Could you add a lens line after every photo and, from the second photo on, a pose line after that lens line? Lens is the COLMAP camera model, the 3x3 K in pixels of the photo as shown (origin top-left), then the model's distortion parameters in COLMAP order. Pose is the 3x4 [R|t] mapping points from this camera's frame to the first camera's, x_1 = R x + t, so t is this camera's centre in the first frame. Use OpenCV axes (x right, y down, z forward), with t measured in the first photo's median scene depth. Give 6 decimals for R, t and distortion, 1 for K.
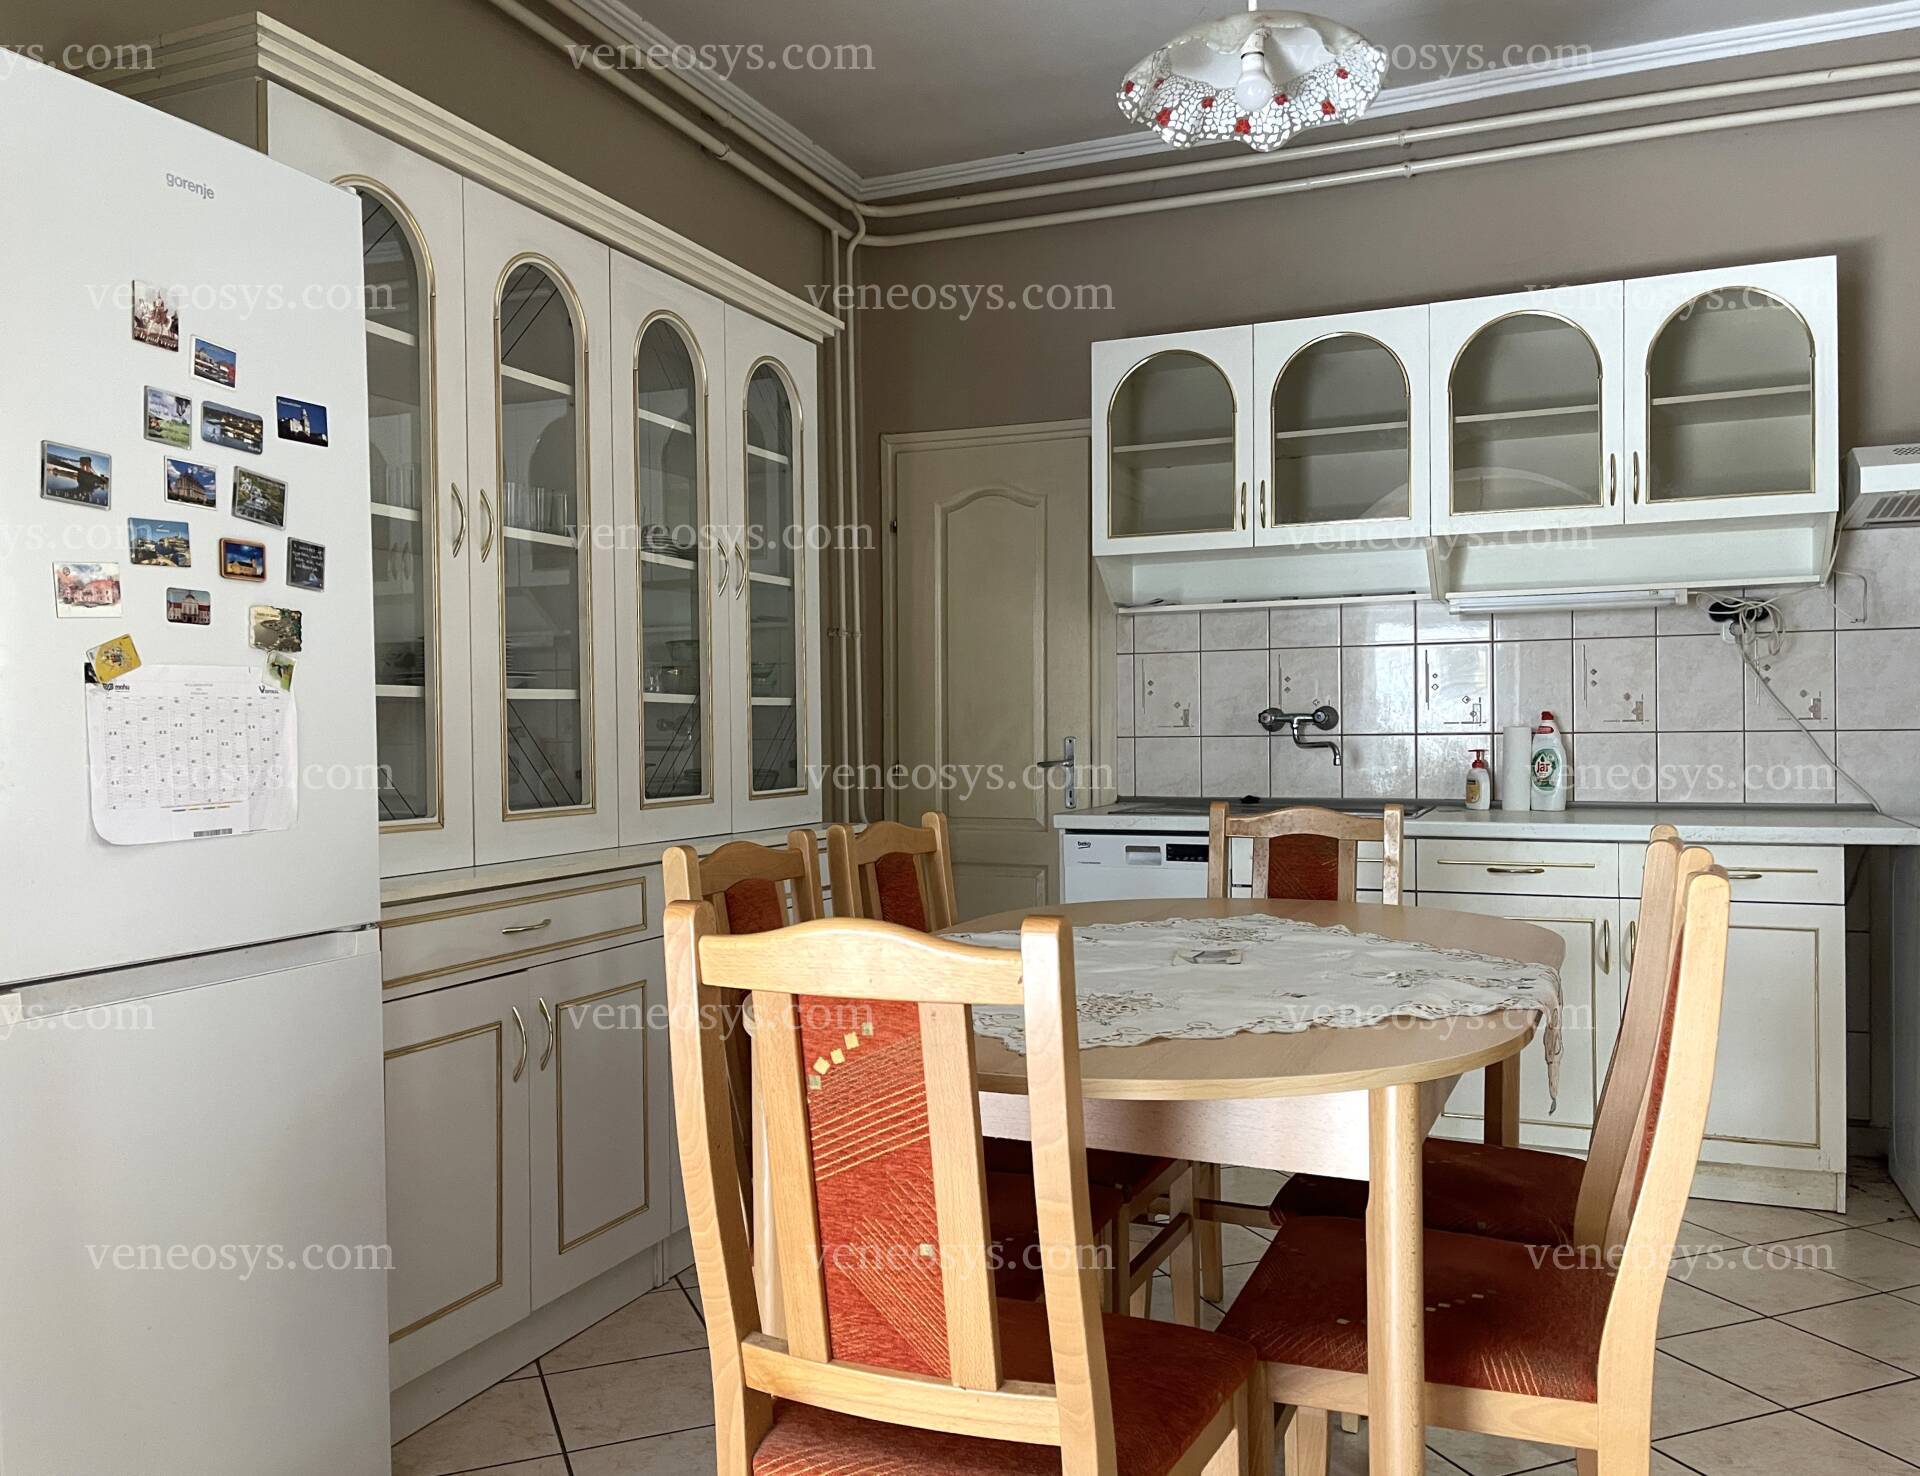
lens RADIAL K [[1541.7, 0, 947.6], [0, 1541.7, 742.9], [0, 0, 1]] dist [0.084079, -0.126478]
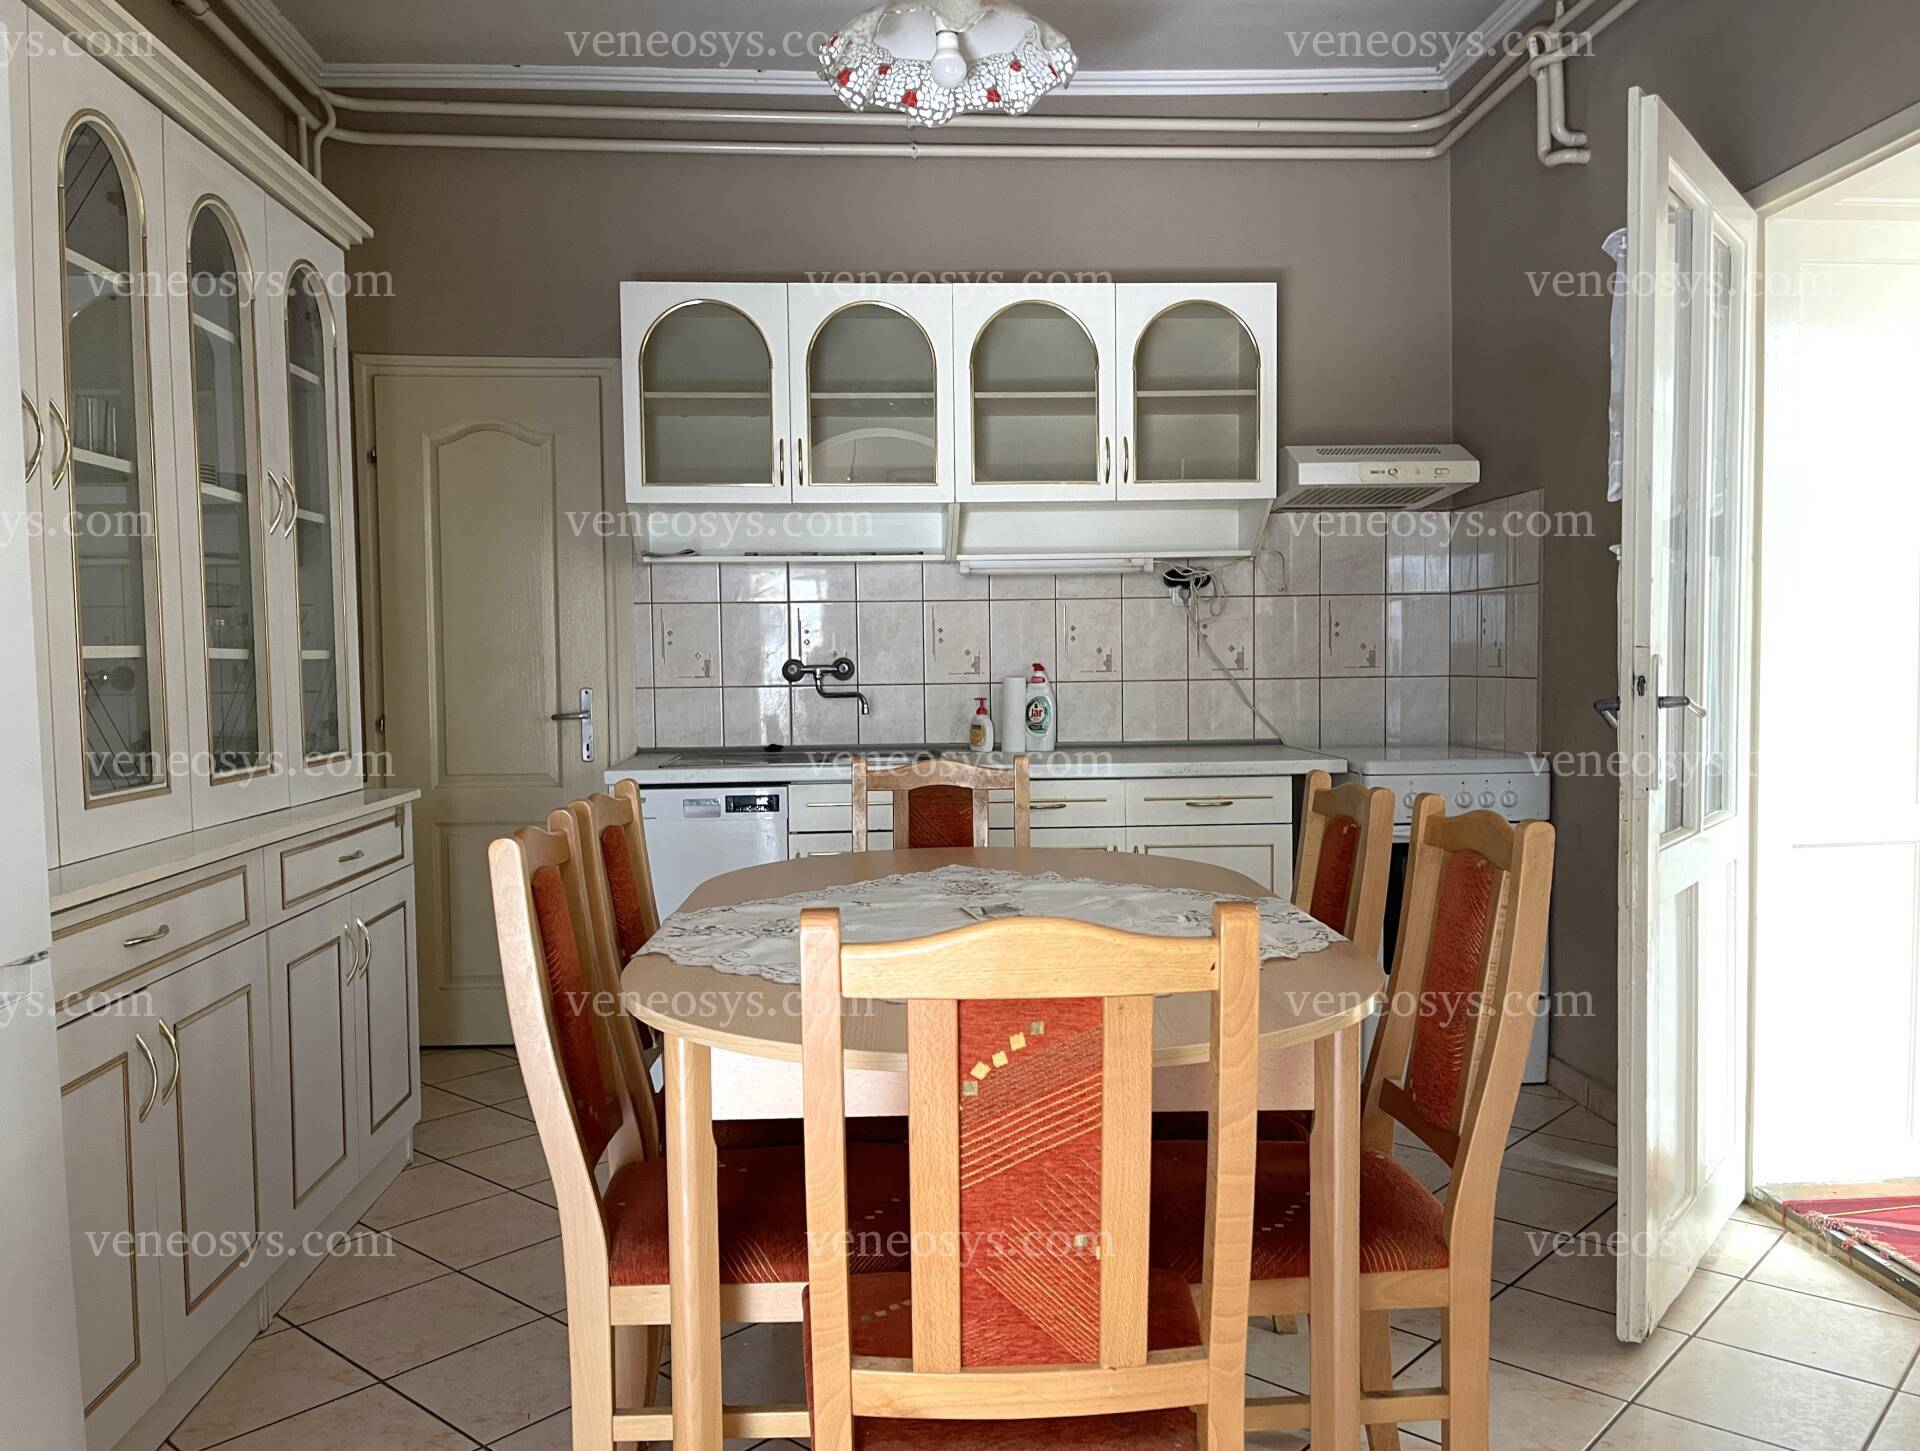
lens RADIAL K [[1501.6, 0, 955.8], [0, 1501.6, 740.6], [0, 0, 1]] dist [0.067590, -0.080170]
pose [[0.895245, -0.025119, 0.444865, -0.227681], [0.006936, 0.999074, 0.042453, -0.016240], [-0.445520, -0.034921, 0.894591, 0.079503]]
